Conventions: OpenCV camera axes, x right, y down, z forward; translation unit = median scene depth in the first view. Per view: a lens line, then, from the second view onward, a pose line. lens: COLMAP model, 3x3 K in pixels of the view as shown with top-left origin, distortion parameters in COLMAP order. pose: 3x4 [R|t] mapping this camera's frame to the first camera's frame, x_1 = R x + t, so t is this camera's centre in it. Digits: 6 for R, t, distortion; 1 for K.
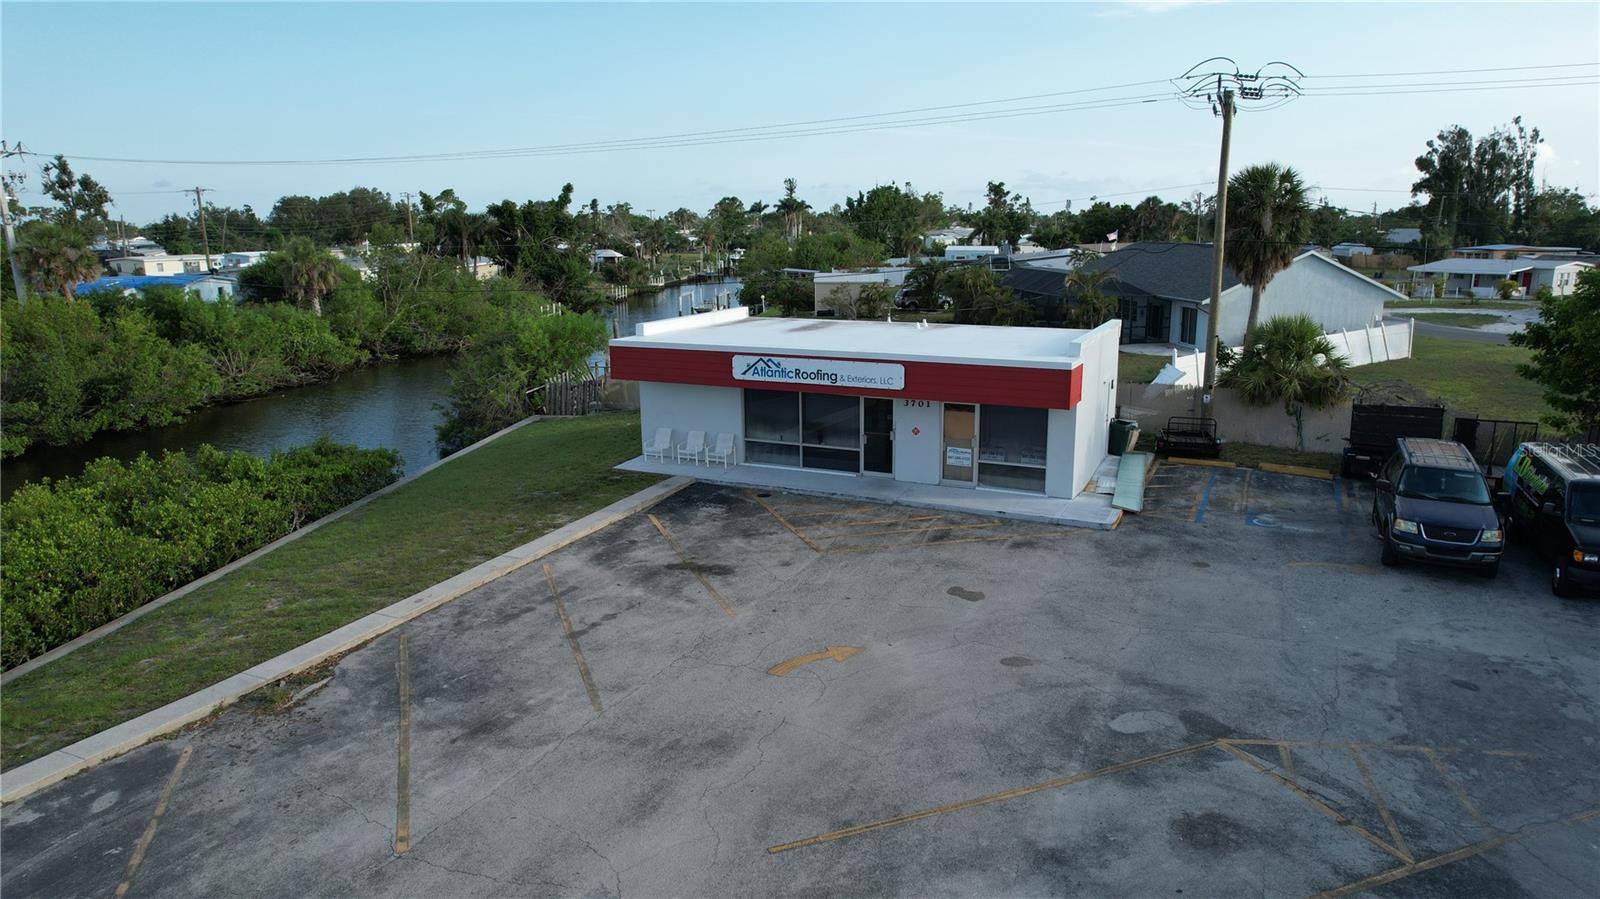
lens RADIAL K [[1020.1, 0, 812.8], [0, 1020.1, 453.7], [0, 0, 1]] dist [-0.080030, 0.071336]
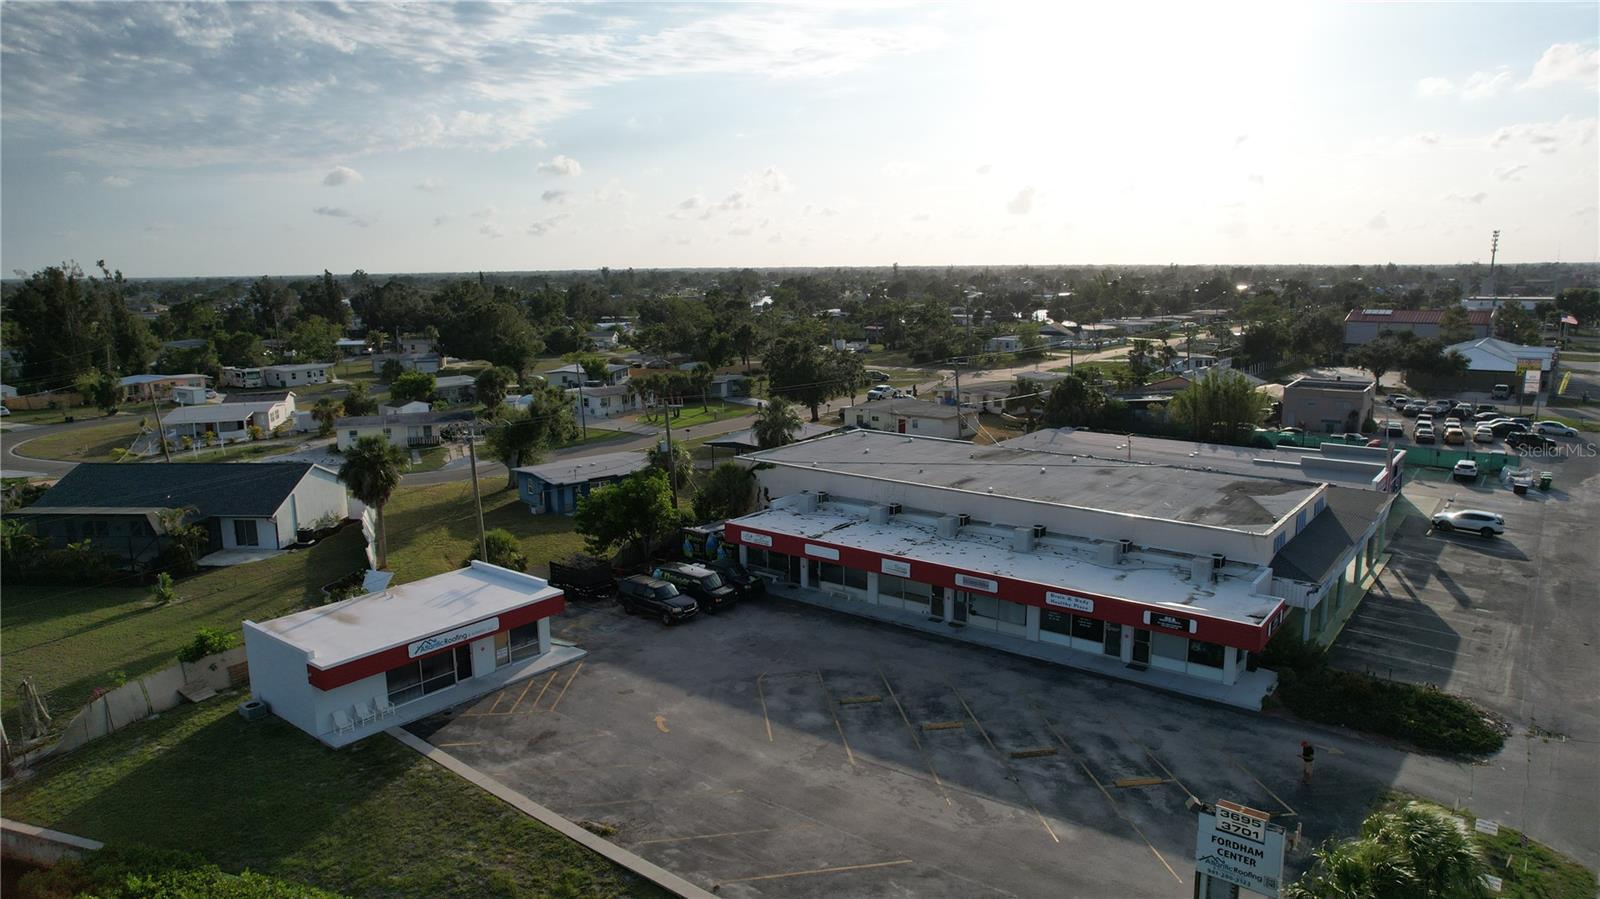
lens RADIAL K [[1020.1, 0, 812.8], [0, 1020.1, 453.7], [0, 0, 1]] dist [-0.080030, 0.071336]
pose [[0.221584, -0.171088, 0.960015, -1.530530], [0.226531, 0.966587, 0.119973, -0.467467], [-0.948464, 0.190889, 0.252937, -0.131693]]
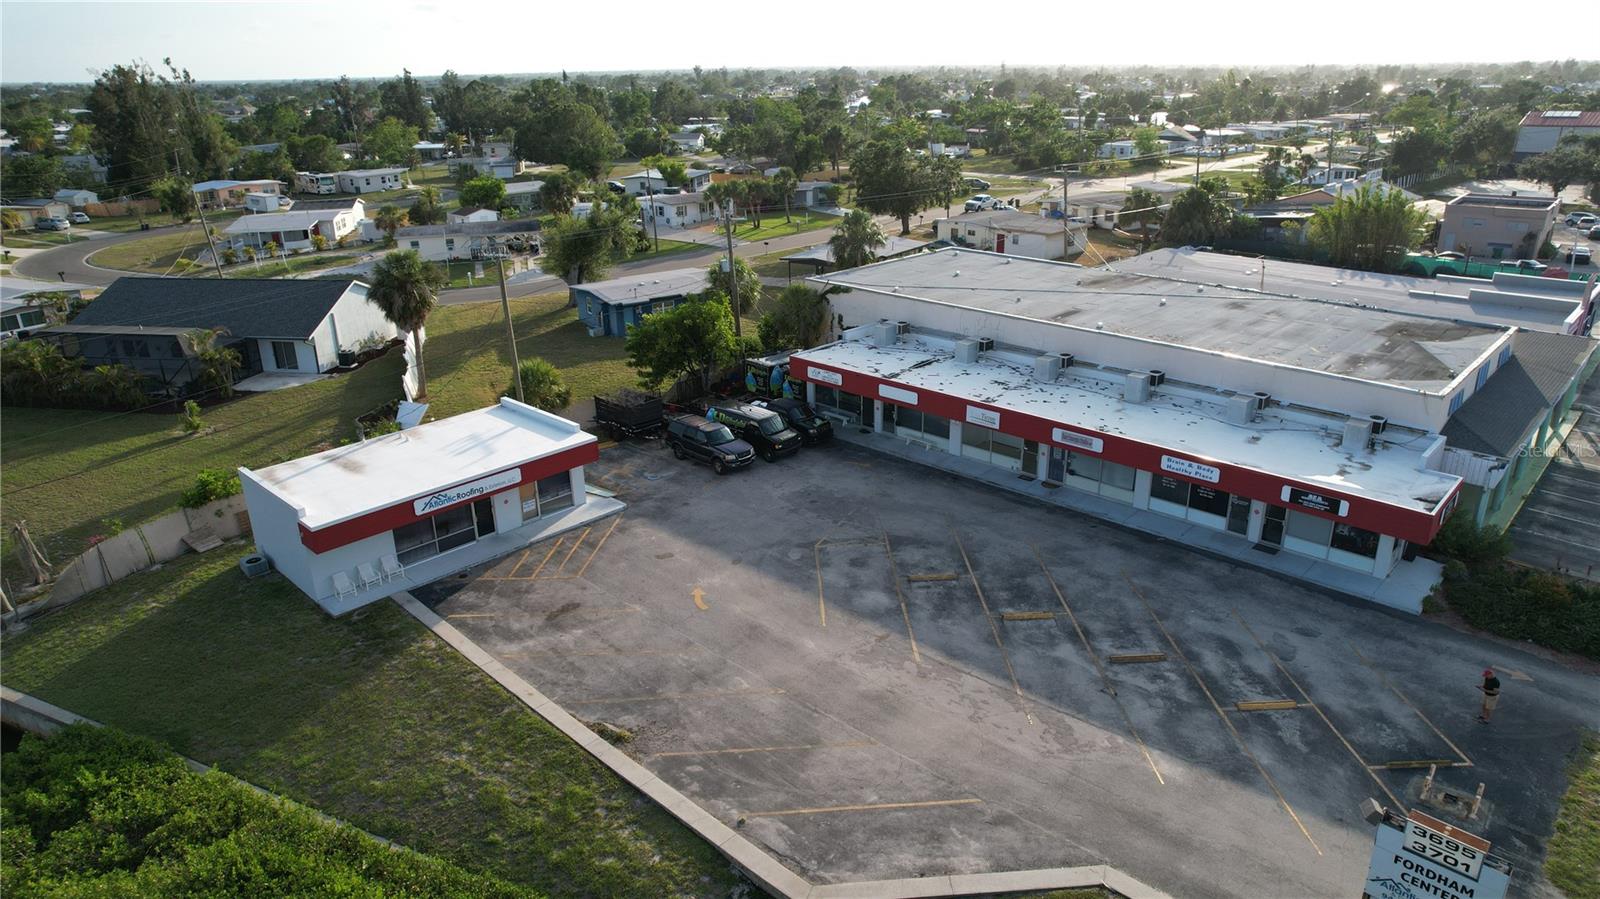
lens RADIAL K [[1020.1, 0, 812.8], [0, 1020.1, 453.7], [0, 0, 1]] dist [-0.080030, 0.071336]
pose [[0.313018, -0.337123, 0.887901, -1.215461], [0.223878, 0.934727, 0.275977, -0.450766], [-0.922983, 0.112395, 0.368061, -0.093206]]
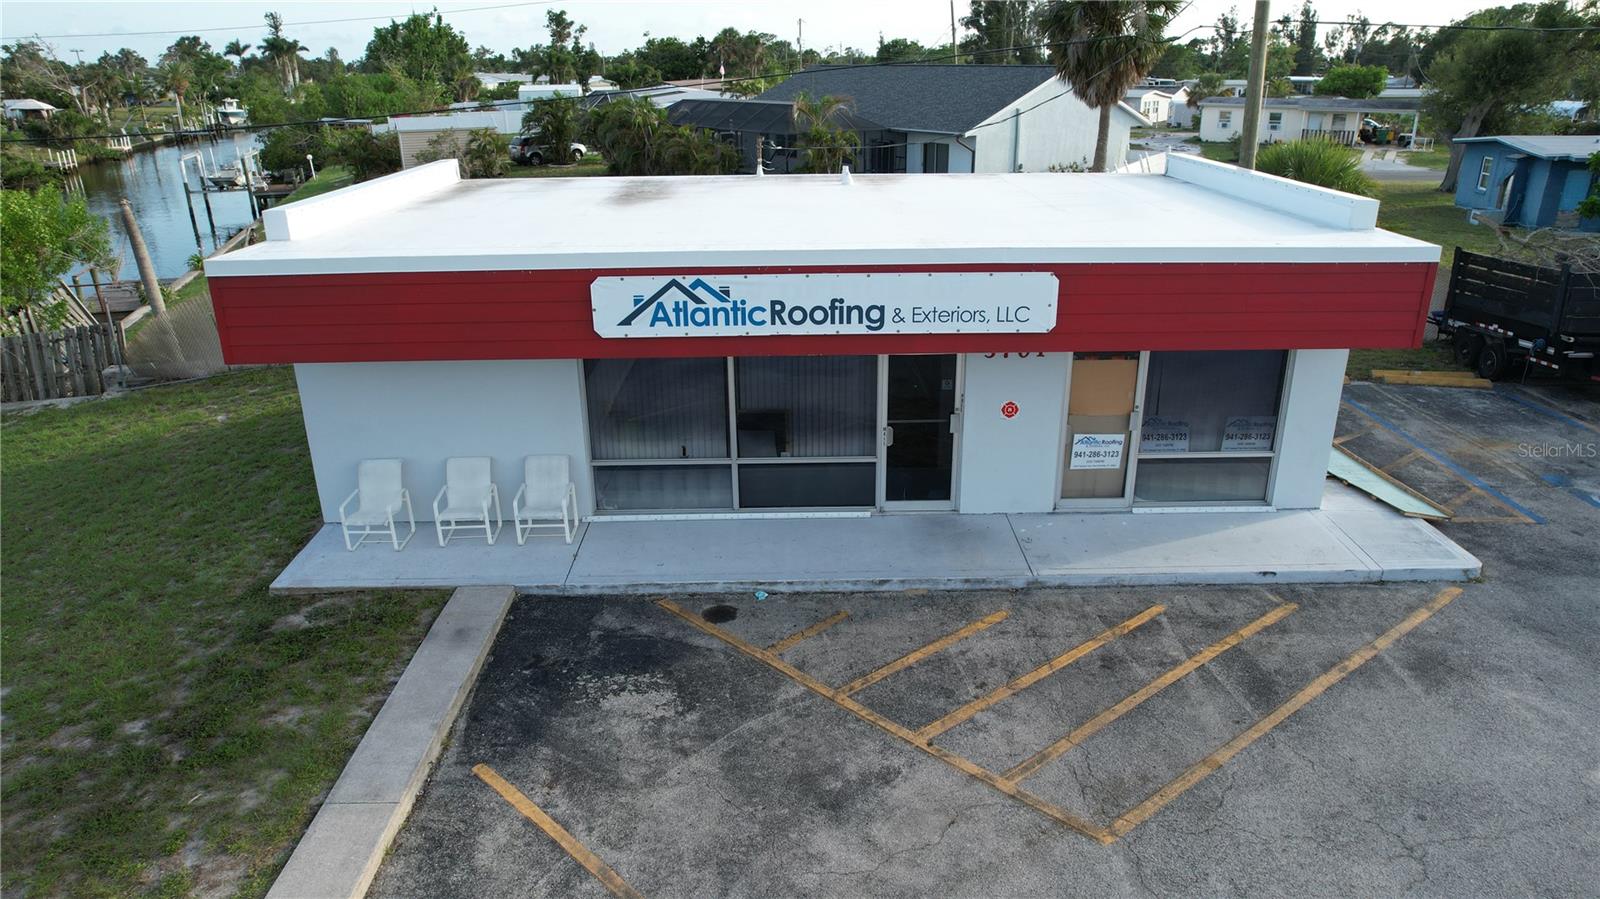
lens RADIAL K [[1020.1, 0, 812.8], [0, 1020.1, 453.7], [0, 0, 1]] dist [-0.080030, 0.071336]
pose [[0.899438, -0.156765, 0.407966, -0.174824], [0.098358, 0.982117, 0.160538, -0.086986], [-0.425837, -0.104267, 0.898772, 0.627864]]
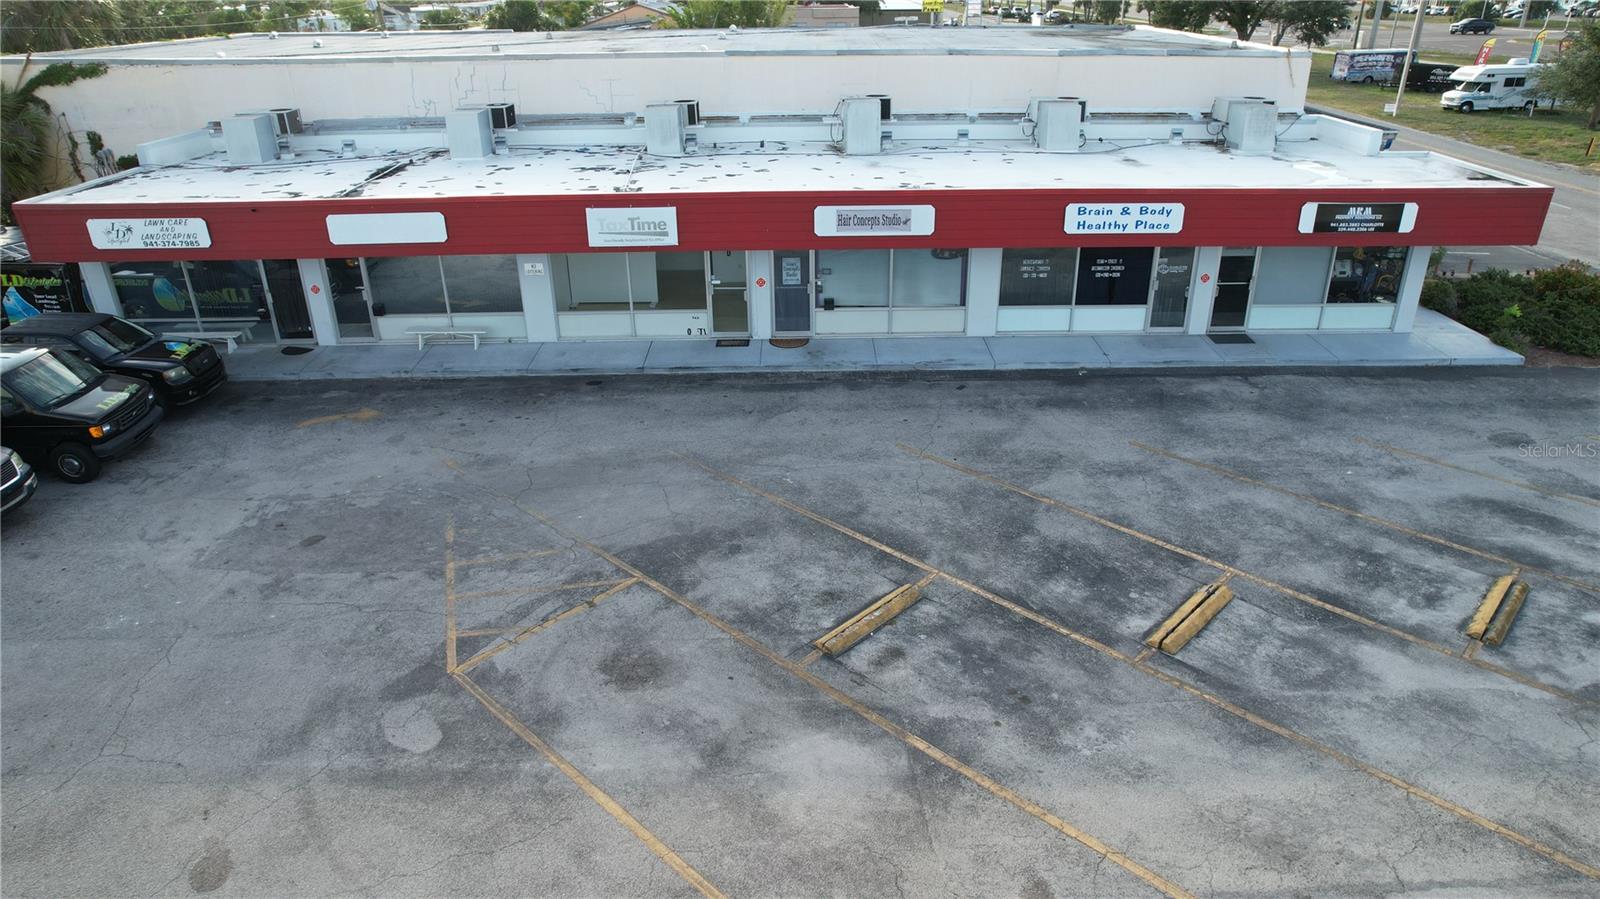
lens RADIAL K [[1020.1, 0, 812.8], [0, 1020.1, 453.7], [0, 0, 1]] dist [-0.080030, 0.071336]
pose [[-0.432563, -0.376710, 0.819133, -0.229794], [0.214574, 0.839411, 0.499346, -0.149250], [-0.875698, 0.391764, -0.282266, 0.476203]]
